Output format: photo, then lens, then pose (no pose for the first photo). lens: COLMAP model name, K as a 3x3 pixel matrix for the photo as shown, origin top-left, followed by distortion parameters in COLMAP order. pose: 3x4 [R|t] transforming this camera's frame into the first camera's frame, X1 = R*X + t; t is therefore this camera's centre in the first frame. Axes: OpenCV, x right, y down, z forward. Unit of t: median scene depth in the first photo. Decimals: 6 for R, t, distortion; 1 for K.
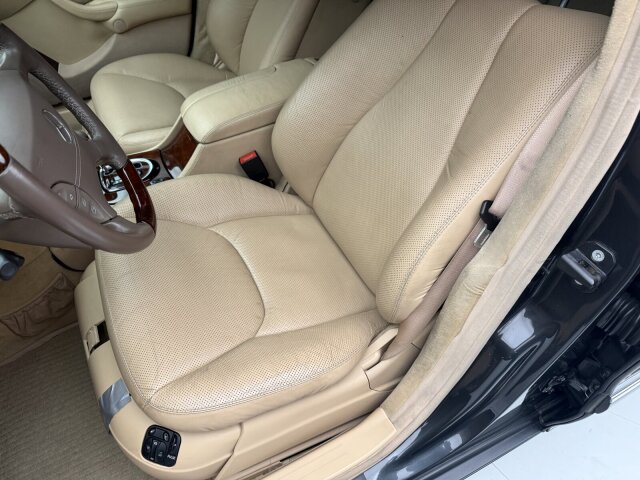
lens RADIAL K [[456.7, 0, 320.0], [0, 456.7, 240.0], [0, 0, 1]] dist [0.077972, -0.110348]
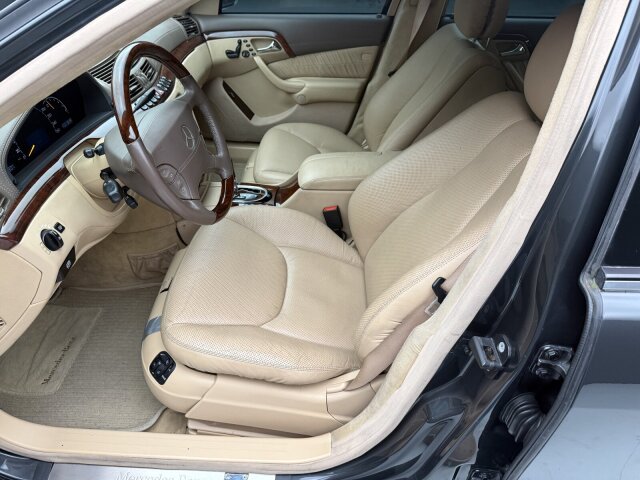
lens RADIAL K [[456.7, 0, 320.0], [0, 456.7, 240.0], [0, 0, 1]] dist [0.077972, -0.110348]
pose [[0.874889, 0.318279, -0.365059, 0.323237], [-0.381394, 0.917323, -0.114264, 0.055953], [0.298509, 0.239200, 0.923946, -0.156275]]
